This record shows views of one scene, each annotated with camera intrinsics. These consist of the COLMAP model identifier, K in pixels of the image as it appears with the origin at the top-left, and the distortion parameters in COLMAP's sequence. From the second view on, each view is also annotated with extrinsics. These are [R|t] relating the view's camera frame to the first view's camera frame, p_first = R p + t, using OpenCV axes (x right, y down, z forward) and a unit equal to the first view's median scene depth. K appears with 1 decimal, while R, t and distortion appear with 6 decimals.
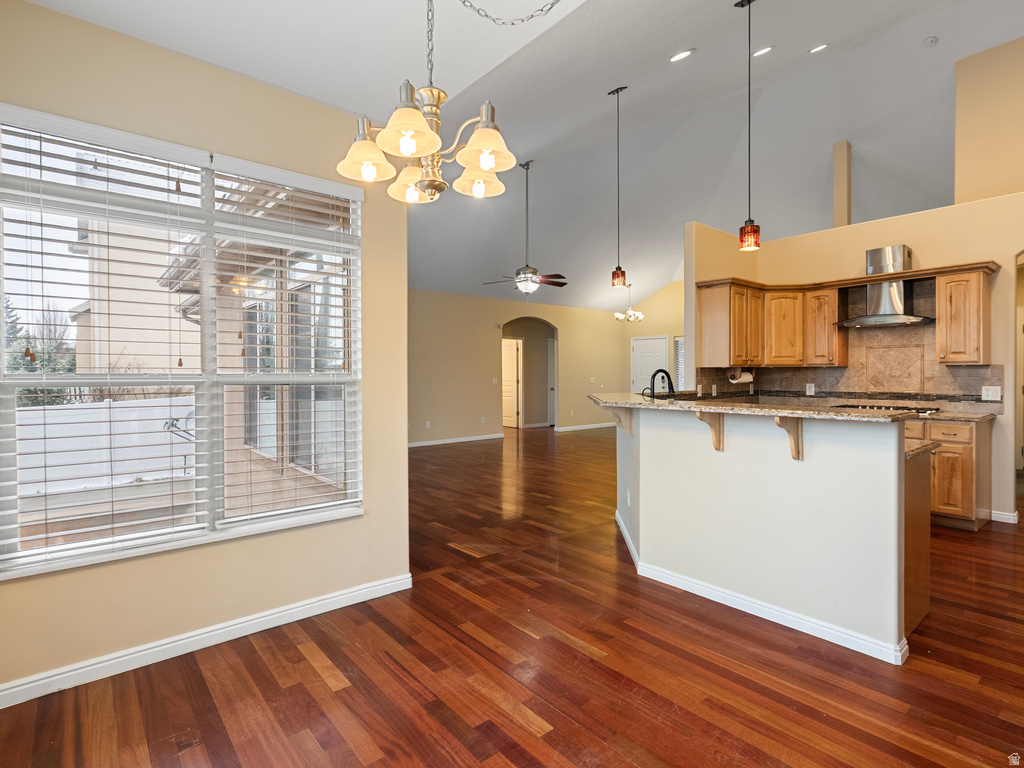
lens RADIAL K [[526.0, 0, 533.8], [0, 526.0, 375.3], [0, 0, 1]] dist [-0.003490, 0.003365]
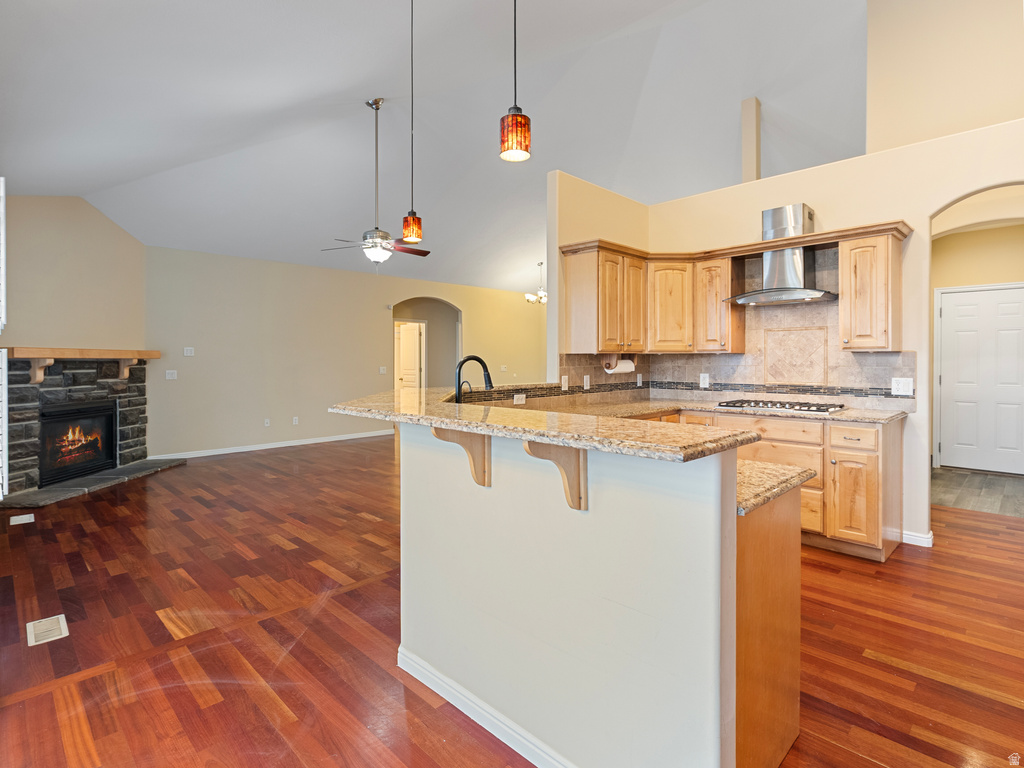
lens RADIAL K [[526.0, 0, 536.4], [0, 526.0, 364.5], [0, 0, 1]] dist [-0.003490, 0.003365]
pose [[0.995542, 0.000842, 0.094314, 0.205057], [-0.001238, 0.999991, 0.004137, -0.002132], [-0.094310, -0.004236, 0.995534, 0.217442]]
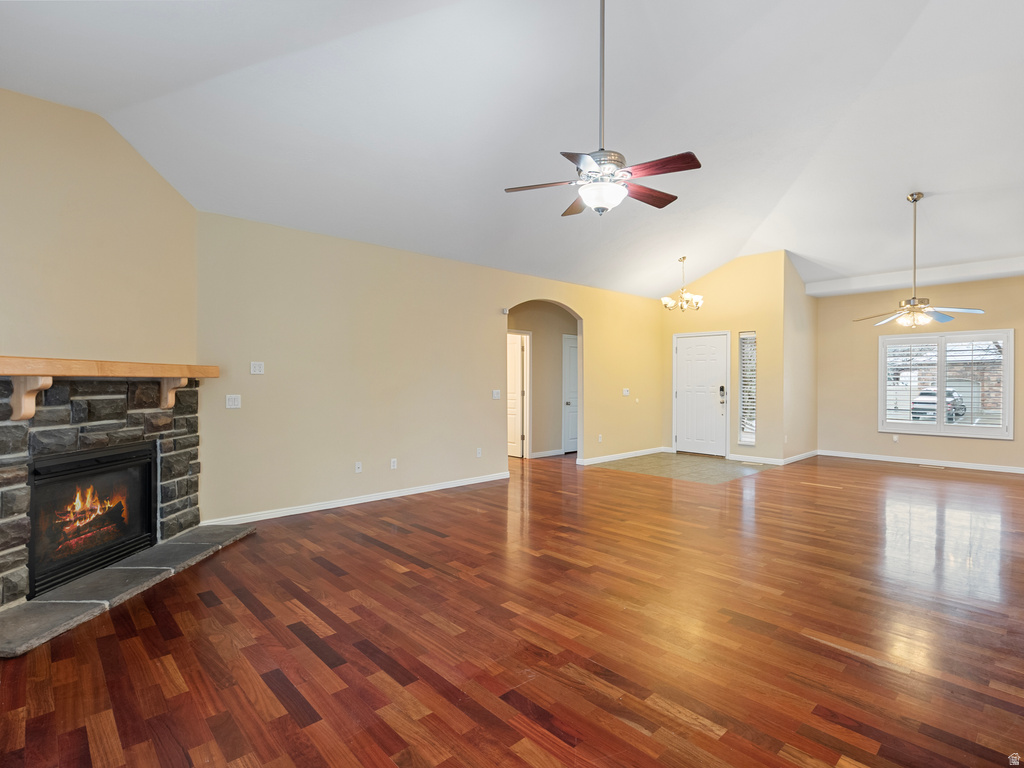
lens RADIAL K [[526.0, 0, 539.3], [0, 526.0, 385.7], [0, 0, 1]] dist [-0.003490, 0.003365]
pose [[0.998528, 0.005157, 0.053990, -0.118535], [-0.005359, 0.999979, 0.003590, -0.002758], [-0.053970, -0.003874, 0.998535, 0.703563]]
